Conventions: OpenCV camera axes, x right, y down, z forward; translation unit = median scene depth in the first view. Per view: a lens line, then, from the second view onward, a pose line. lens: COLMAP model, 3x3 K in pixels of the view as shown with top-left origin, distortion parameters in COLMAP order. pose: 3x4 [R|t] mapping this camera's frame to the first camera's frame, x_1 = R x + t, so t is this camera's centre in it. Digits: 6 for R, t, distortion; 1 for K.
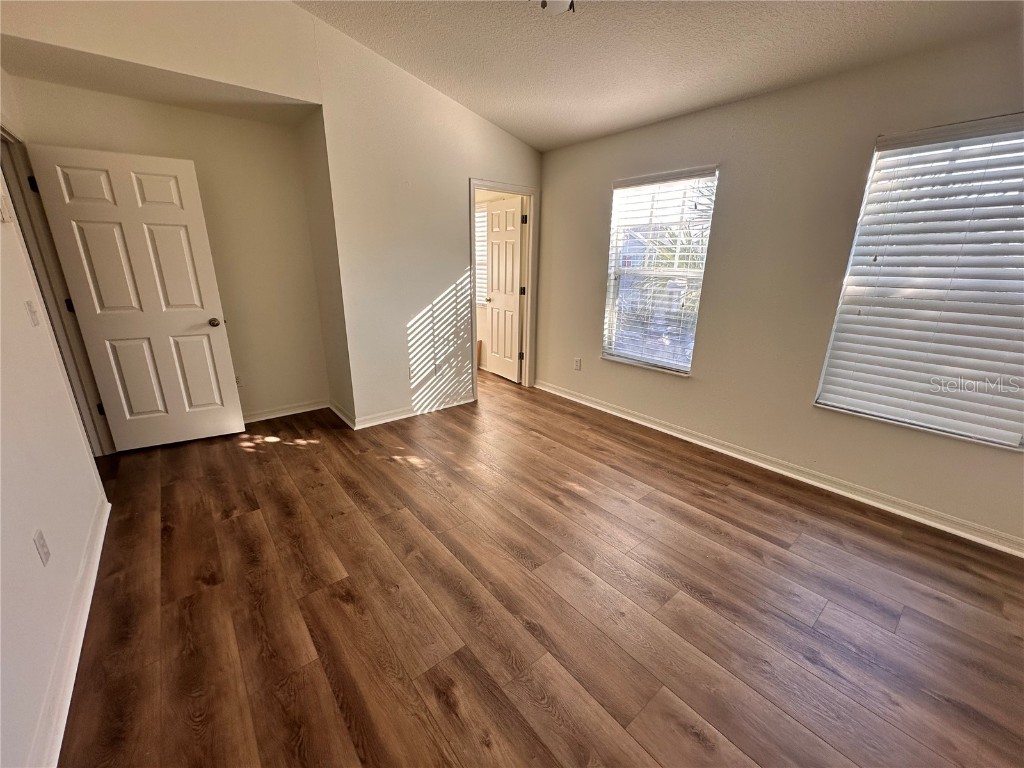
lens RADIAL K [[405.9, 0, 513.9], [0, 405.9, 383.6], [0, 0, 1]] dist [-0.003566, 0.000604]
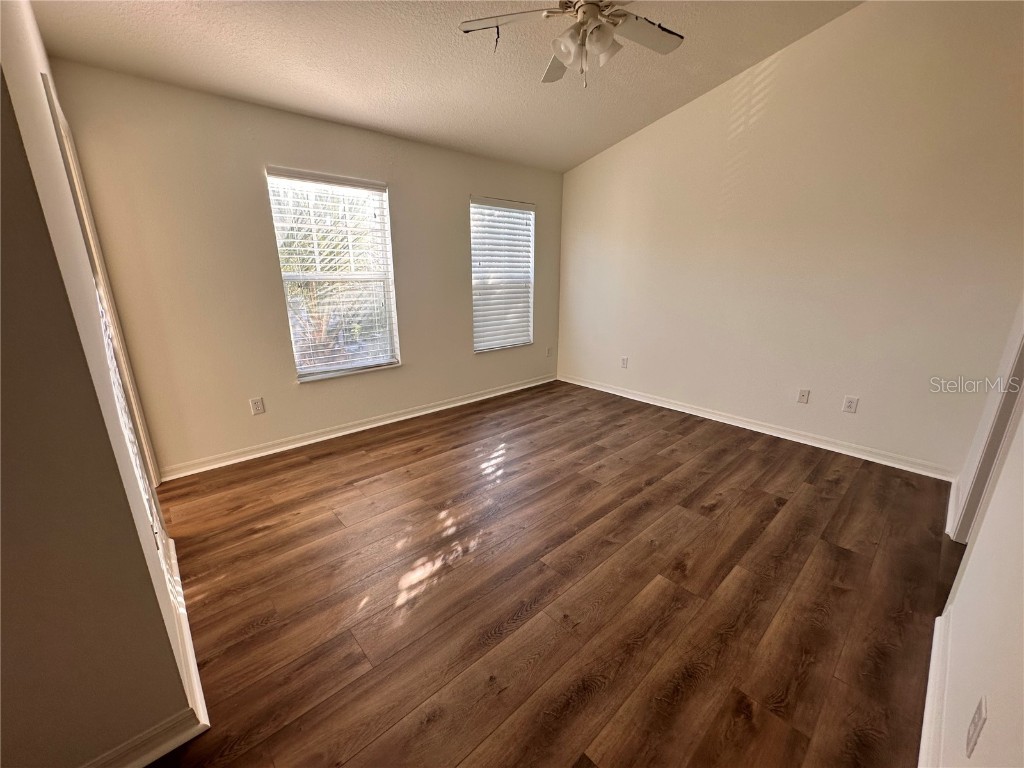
lens RADIAL K [[405.9, 0, 507.8], [0, 405.9, 385.0], [0, 0, 1]] dist [-0.003566, 0.000604]
pose [[-0.039679, -0.284774, 0.957773, -1.064793], [0.286160, 0.915141, 0.283953, -0.312094], [-0.957360, 0.285343, 0.045179, 1.018266]]
